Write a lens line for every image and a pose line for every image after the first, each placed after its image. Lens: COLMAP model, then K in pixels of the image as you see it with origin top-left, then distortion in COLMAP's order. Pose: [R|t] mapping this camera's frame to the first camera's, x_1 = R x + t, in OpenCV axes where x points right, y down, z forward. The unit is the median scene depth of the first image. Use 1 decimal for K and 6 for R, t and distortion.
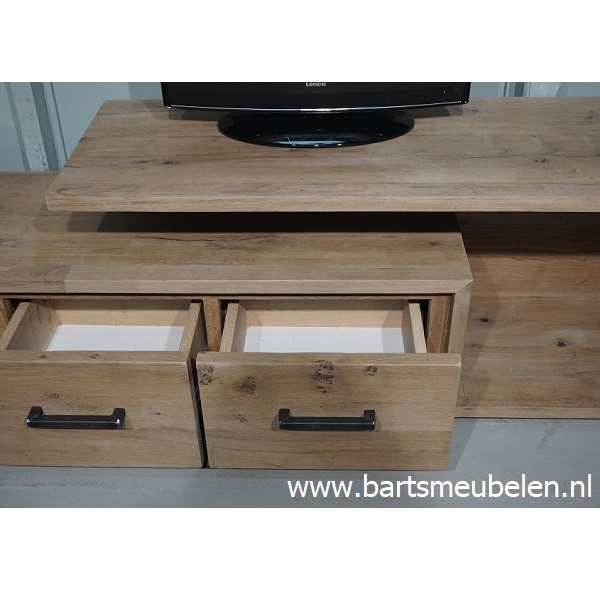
lens RADIAL K [[751.8, 0, 309.0], [0, 751.8, 299.5], [0, 0, 1]] dist [0.005042, 0.006077]
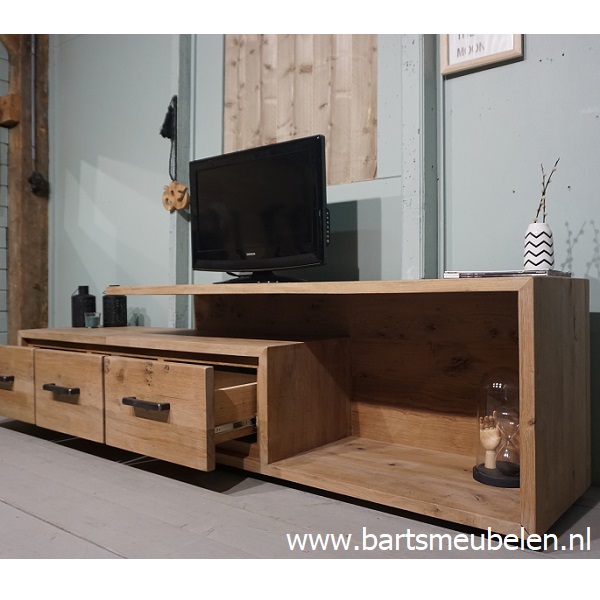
lens RADIAL K [[613.6, 0, 300.0], [0, 613.6, 300.0], [0, 0, 1]] dist [-0.032461, -0.005468]
pose [[0.790235, 0.010454, -0.612714, 1.011497], [-0.364472, 0.811803, -0.456220, 0.427970], [0.492634, 0.583838, 0.645326, 0.194275]]
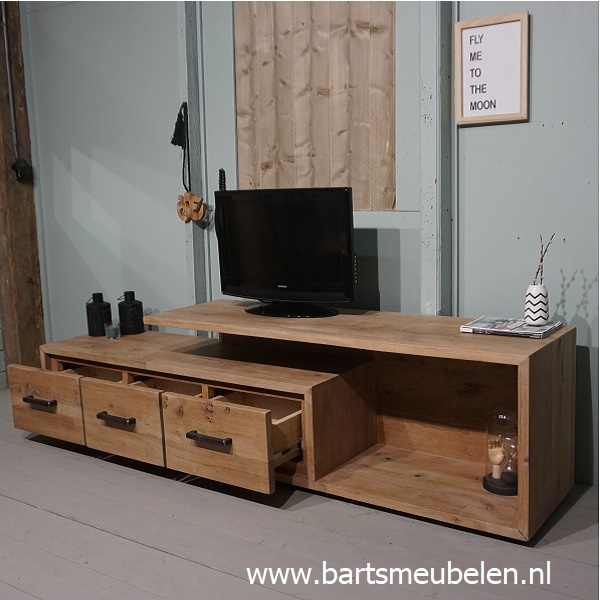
lens RADIAL K [[763.5, 0, 342.2], [0, 763.5, 307.0], [0, 0, 1]] dist [-0.025361, -0.073688]
pose [[0.850369, 0.072335, -0.521191, 1.189459], [-0.296538, 0.884112, -0.361124, 0.430262], [0.434670, 0.461642, 0.773271, -0.427887]]
